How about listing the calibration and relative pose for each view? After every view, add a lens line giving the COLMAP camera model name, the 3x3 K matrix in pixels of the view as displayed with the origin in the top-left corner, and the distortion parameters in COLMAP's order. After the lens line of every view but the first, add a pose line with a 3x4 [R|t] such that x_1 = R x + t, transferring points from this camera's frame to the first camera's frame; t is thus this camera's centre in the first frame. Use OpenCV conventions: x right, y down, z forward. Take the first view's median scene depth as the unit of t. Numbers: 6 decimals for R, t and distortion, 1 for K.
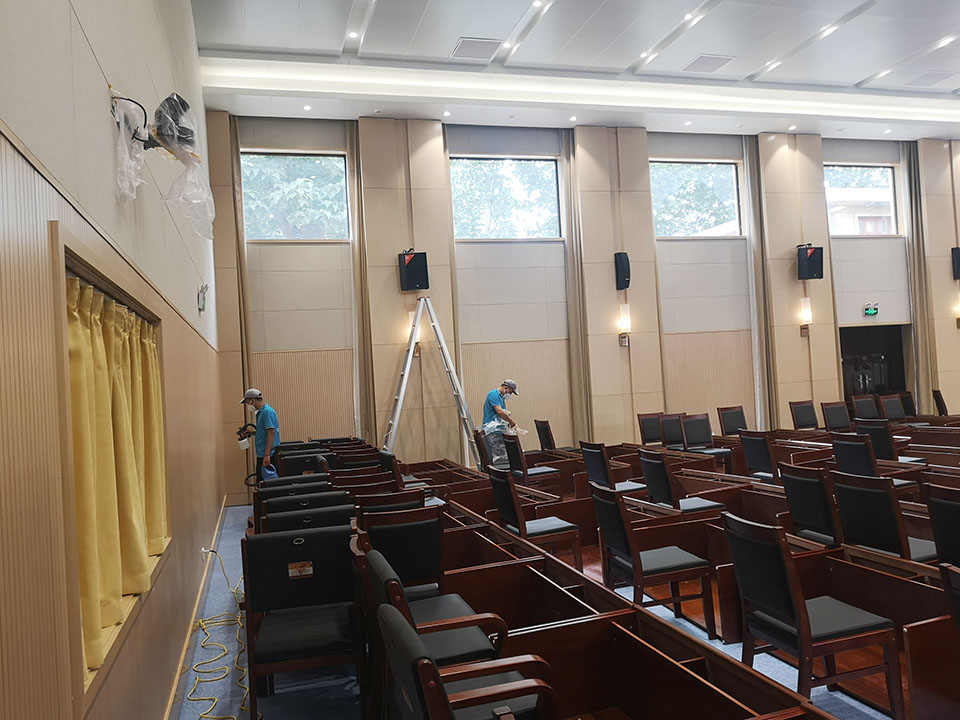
lens RADIAL K [[778.8, 0, 479.5], [0, 778.8, 365.6], [0, 0, 1]] dist [-0.013474, -0.010696]
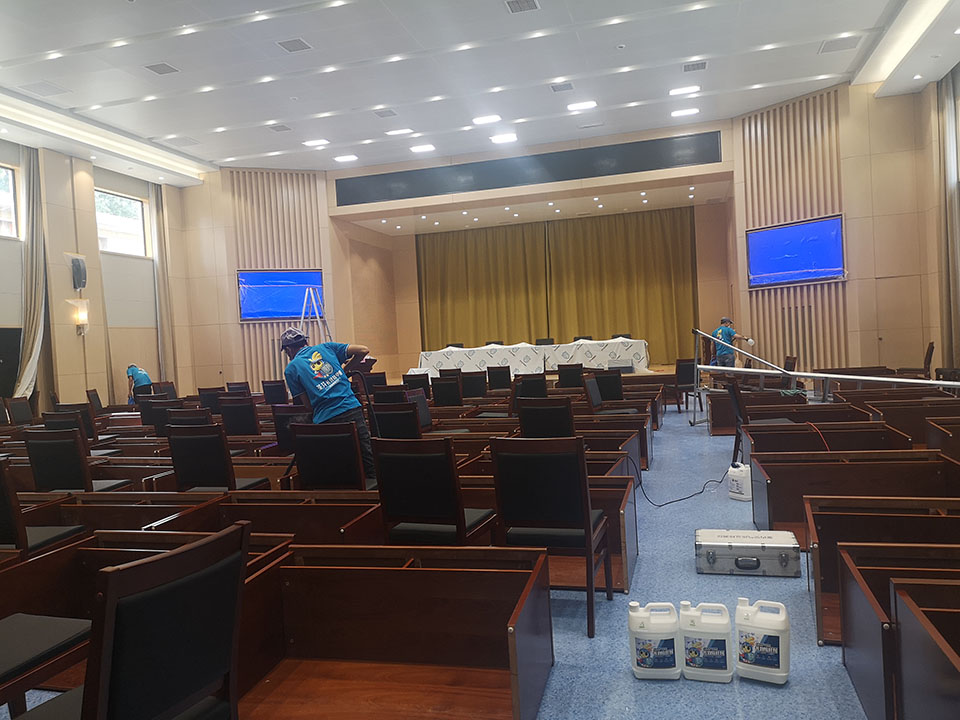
lens RADIAL K [[778.8, 0, 478.0], [0, 778.8, 360.2], [0, 0, 1]] dist [-0.013474, -0.010696]
pose [[0.497323, 0.016756, 0.867403, -0.275693], [-0.004618, 0.999850, -0.016667, 0.016222], [-0.867553, 0.004284, 0.497326, -0.082180]]
